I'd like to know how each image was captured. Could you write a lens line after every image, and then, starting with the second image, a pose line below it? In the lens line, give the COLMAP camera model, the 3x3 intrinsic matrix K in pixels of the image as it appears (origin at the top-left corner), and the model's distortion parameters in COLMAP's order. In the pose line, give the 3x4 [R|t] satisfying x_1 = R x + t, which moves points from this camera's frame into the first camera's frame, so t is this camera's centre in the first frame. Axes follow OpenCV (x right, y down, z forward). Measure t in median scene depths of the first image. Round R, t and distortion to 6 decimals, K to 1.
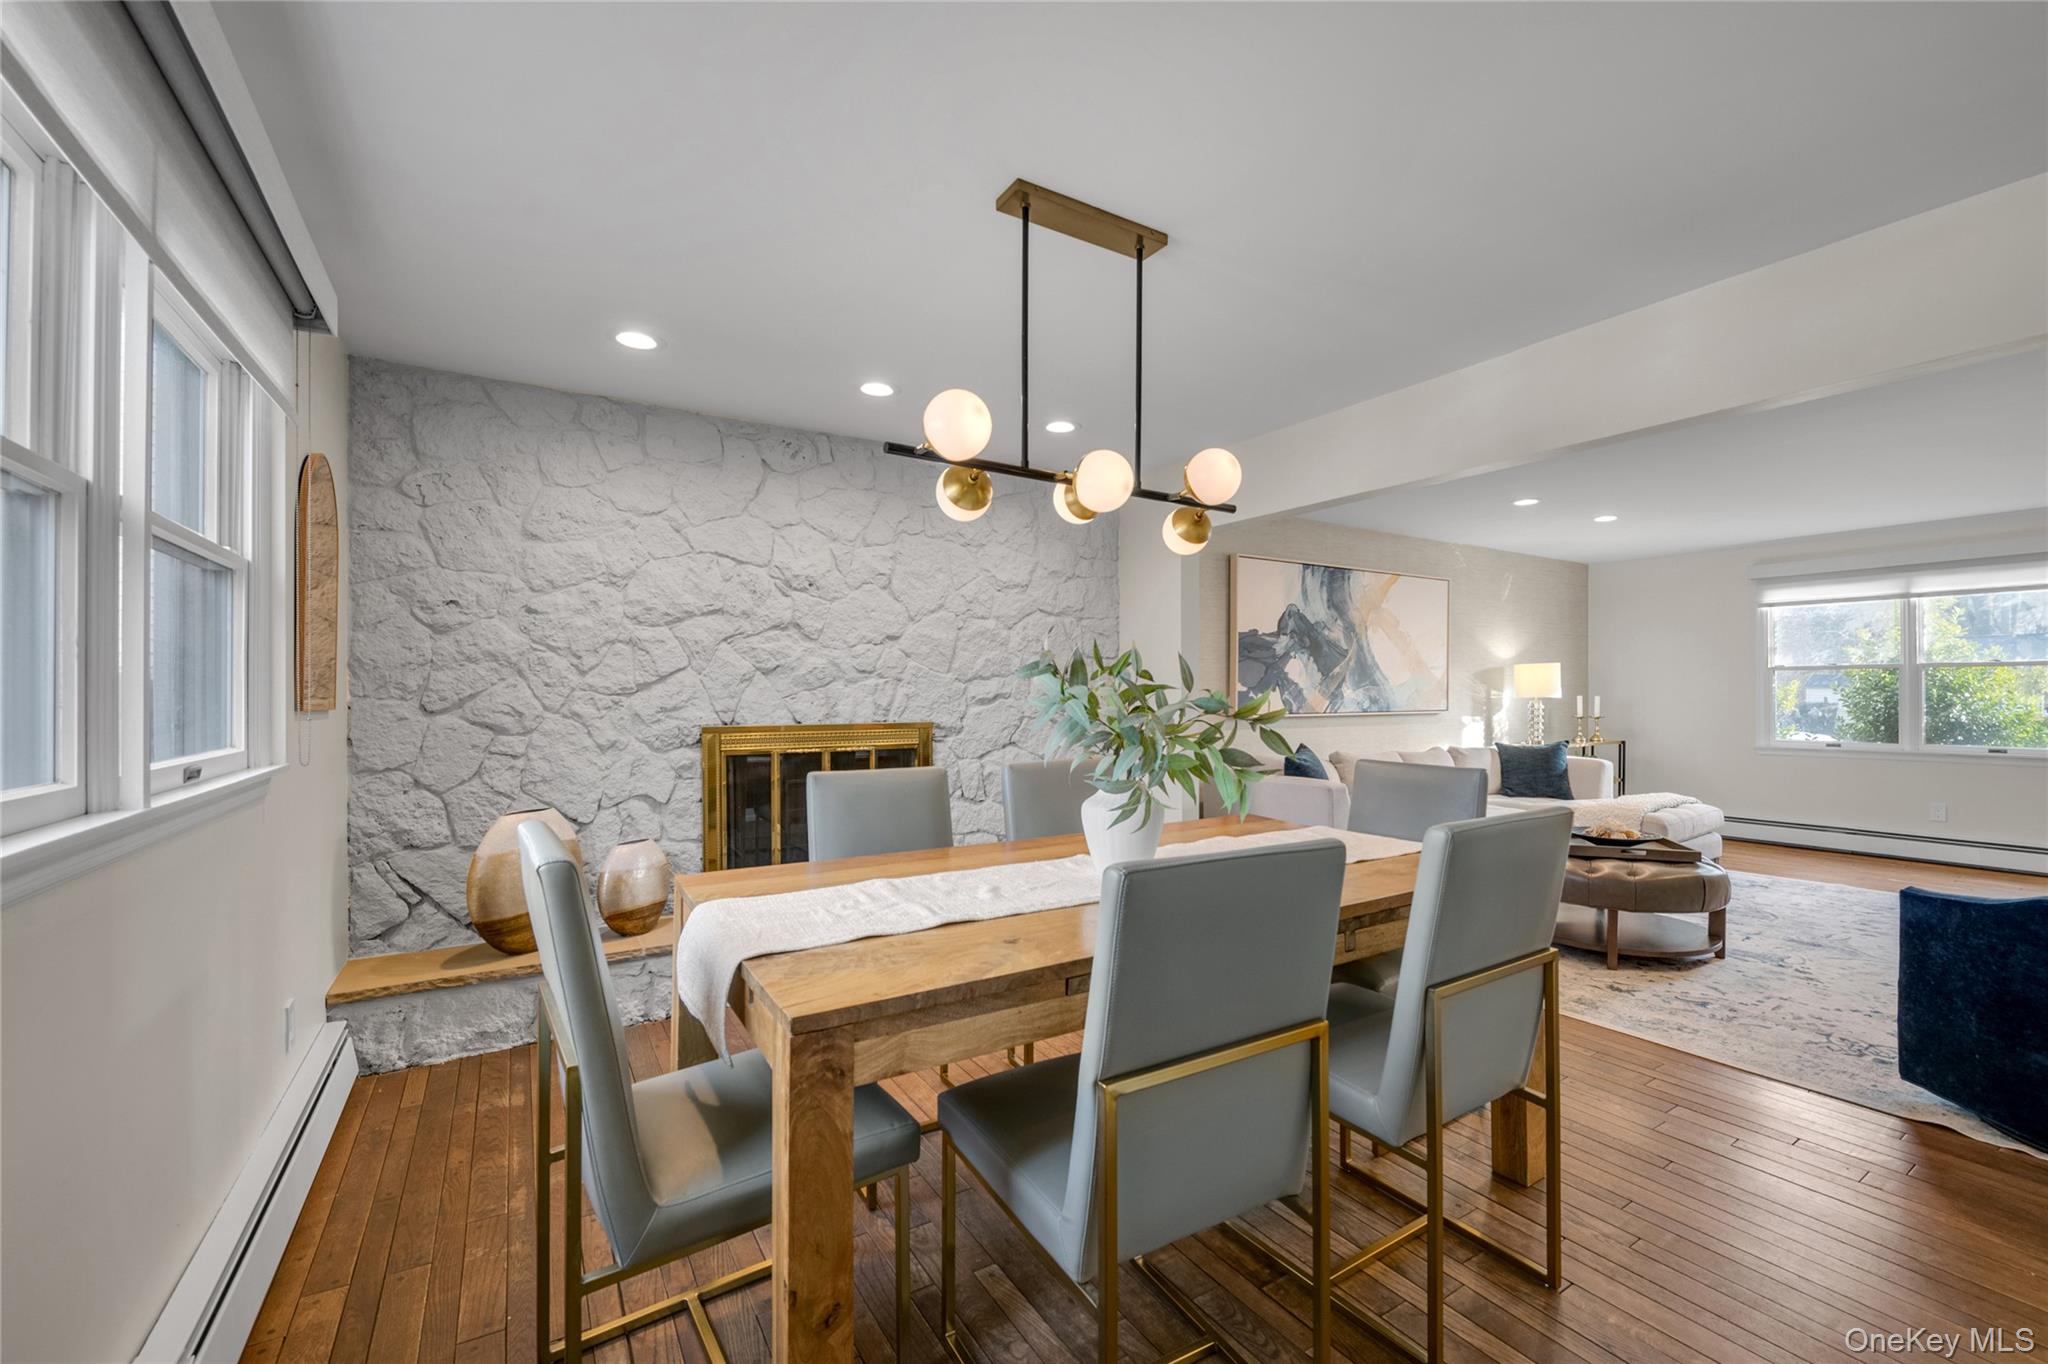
lens RADIAL K [[826.1, 0, 1022.8], [0, 826.1, 688.7], [0, 0, 1]] dist [-0.002193, -0.002410]
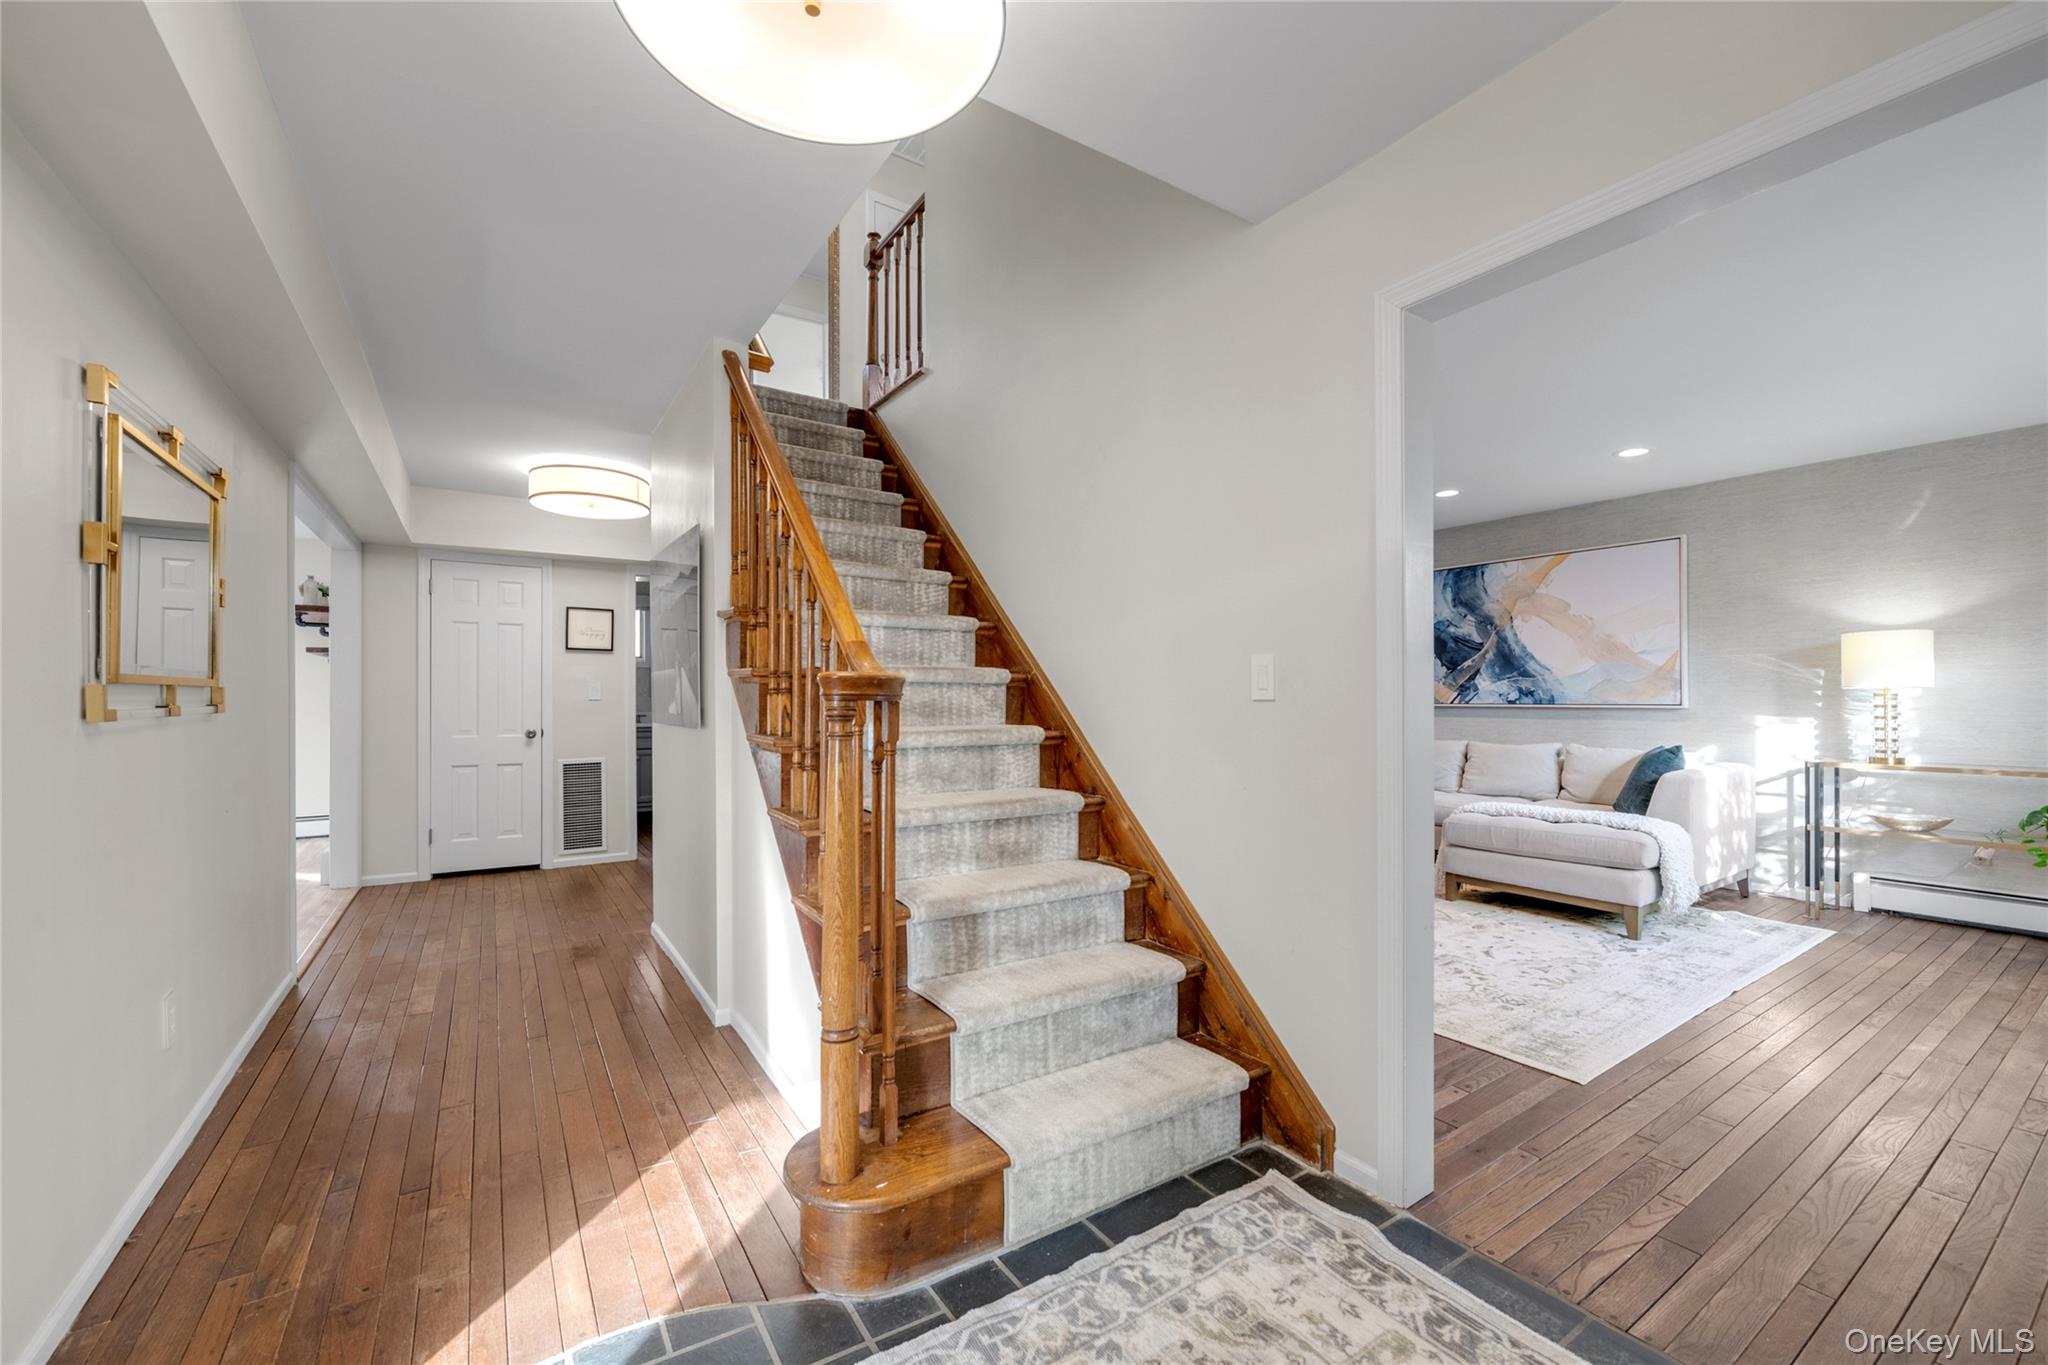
lens RADIAL K [[826.1, 0, 1027.3], [0, 826.1, 690.0], [0, 0, 1]] dist [-0.002193, -0.002410]
pose [[0.034140, -0.006775, -0.999394, 1.400070], [0.005630, 0.999962, -0.006586, 0.015073], [0.999401, -0.005402, 0.034177, 0.395765]]
